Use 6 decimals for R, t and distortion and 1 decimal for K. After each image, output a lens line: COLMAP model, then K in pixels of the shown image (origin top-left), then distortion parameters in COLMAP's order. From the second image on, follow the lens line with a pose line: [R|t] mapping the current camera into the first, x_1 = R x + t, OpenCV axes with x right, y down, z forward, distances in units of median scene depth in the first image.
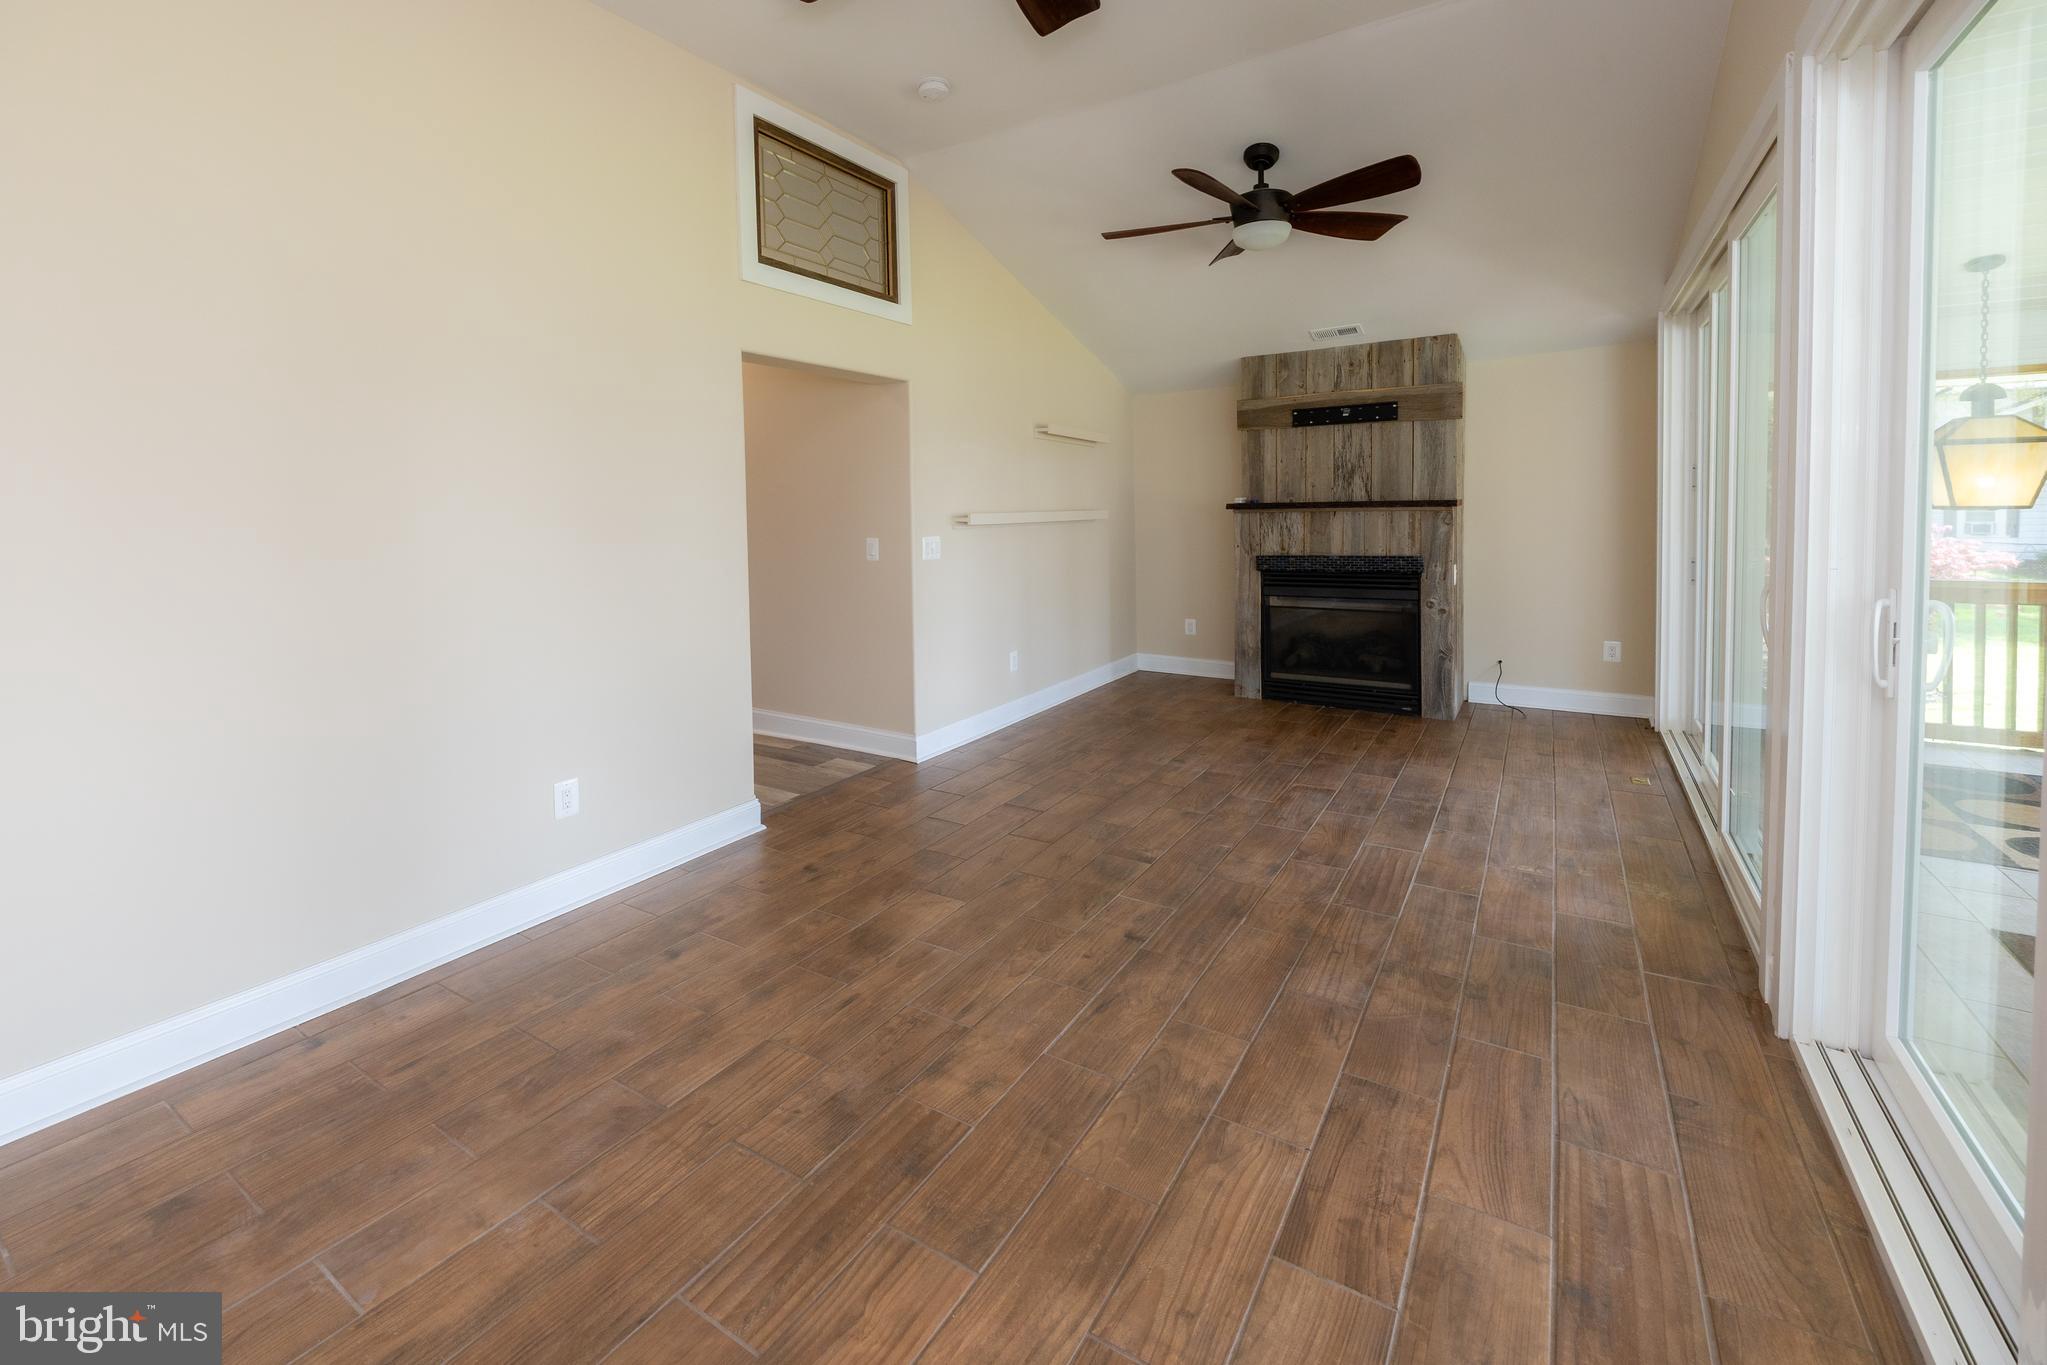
lens RADIAL K [[863.8, 0, 991.2], [0, 863.8, 534.2], [0, 0, 1]] dist [0.009489, -0.006121]
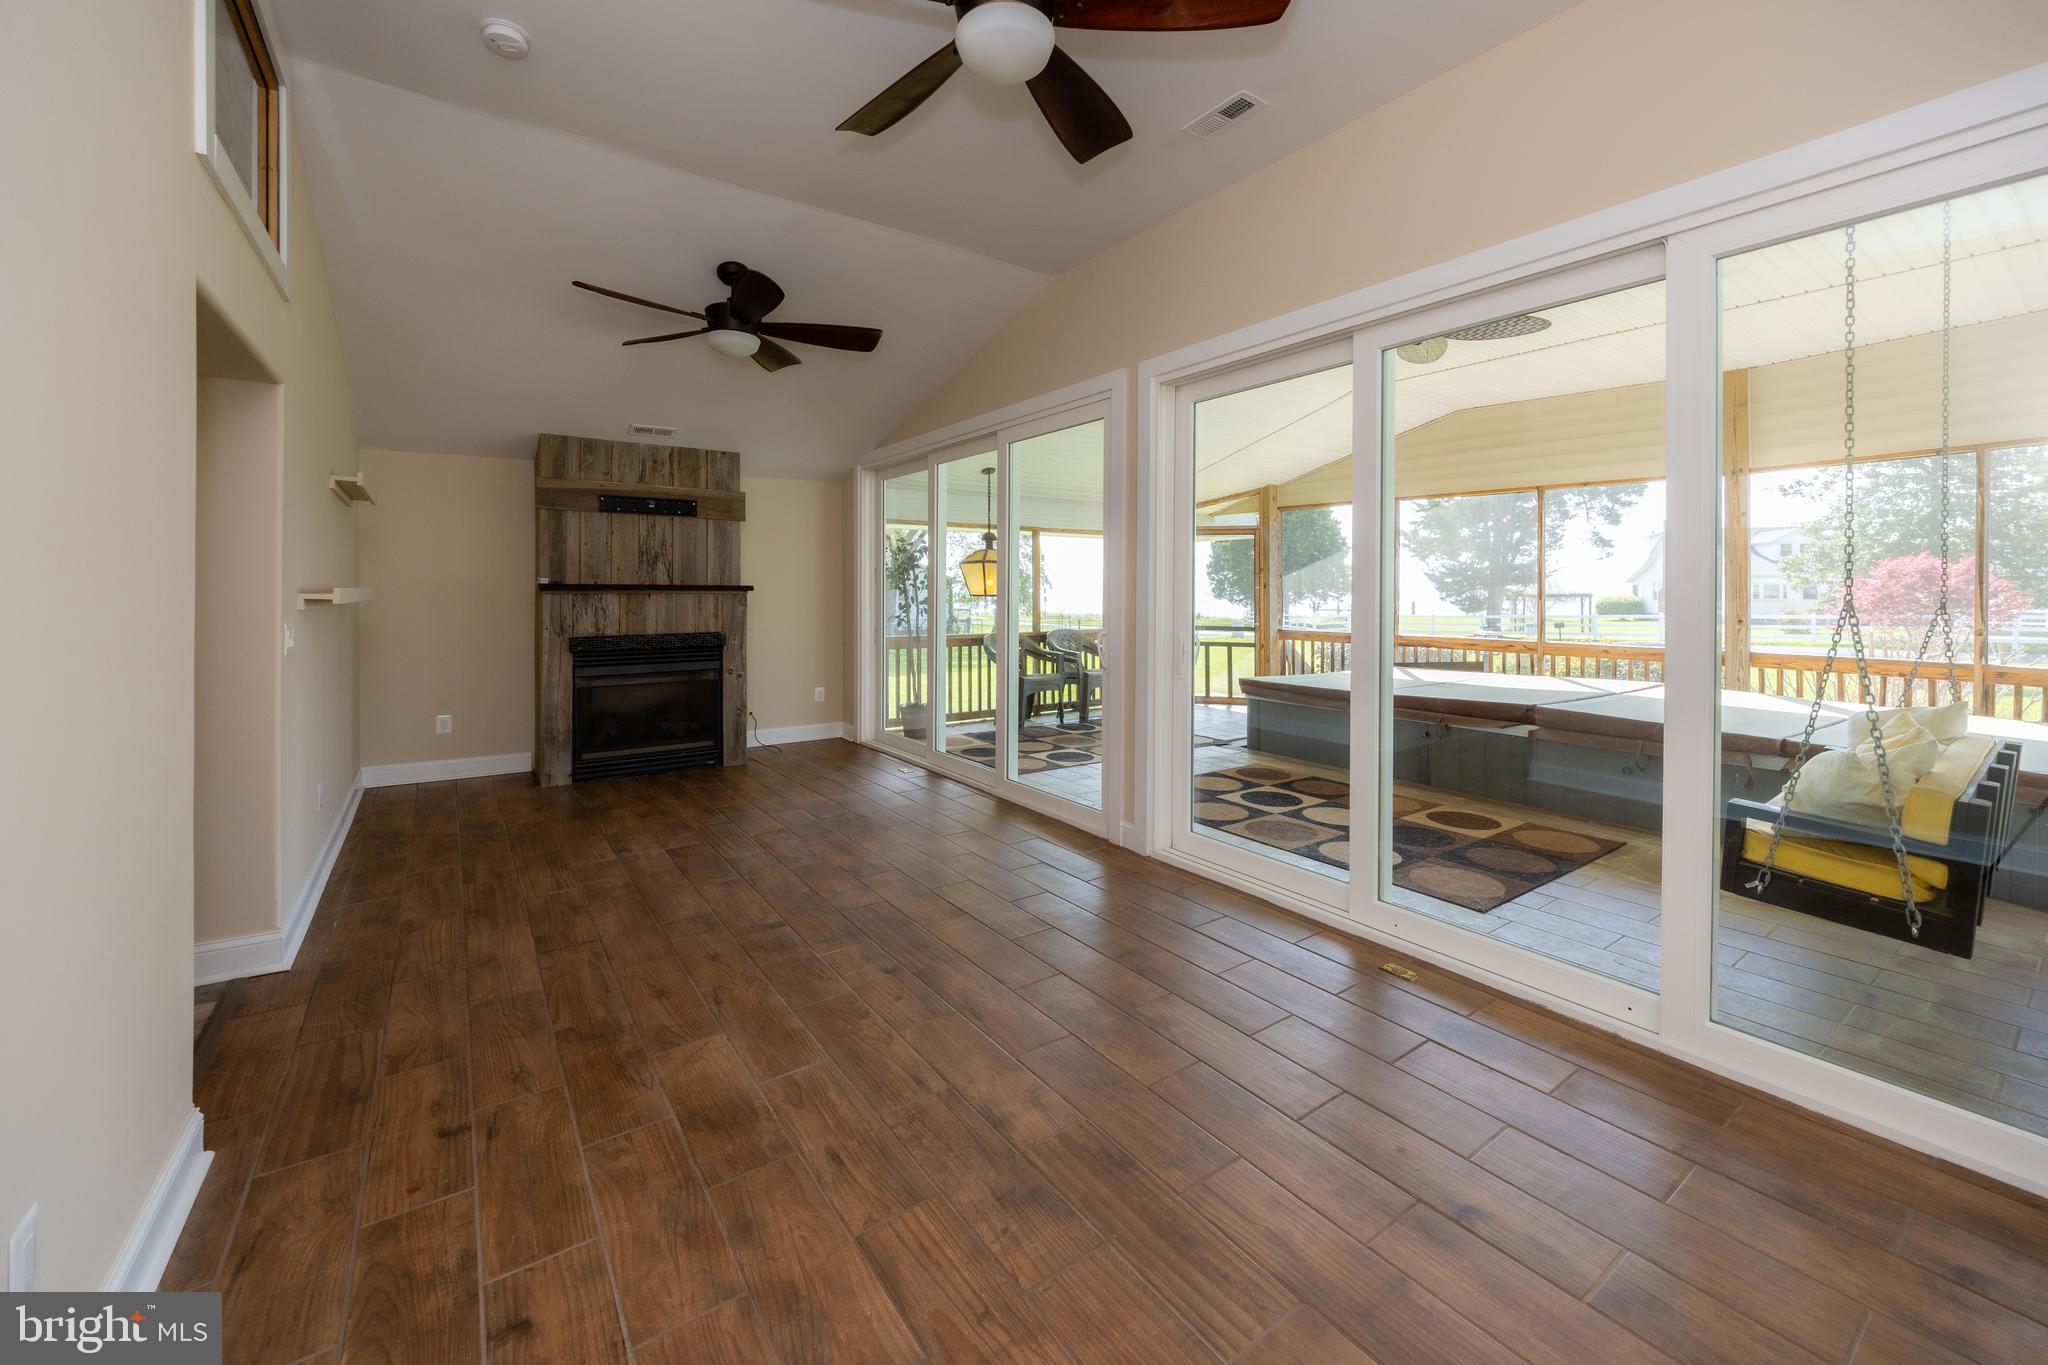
lens RADIAL K [[784.2, 0, 975.1], [0, 784.2, 584.1], [0, 0, 1]] dist [-0.006353, 0.001257]
pose [[0.400787, 0.026129, 0.915798, -0.350698], [0.017335, 0.999198, -0.036094, 0.004391], [-0.916007, 0.030341, 0.400013, 0.235117]]
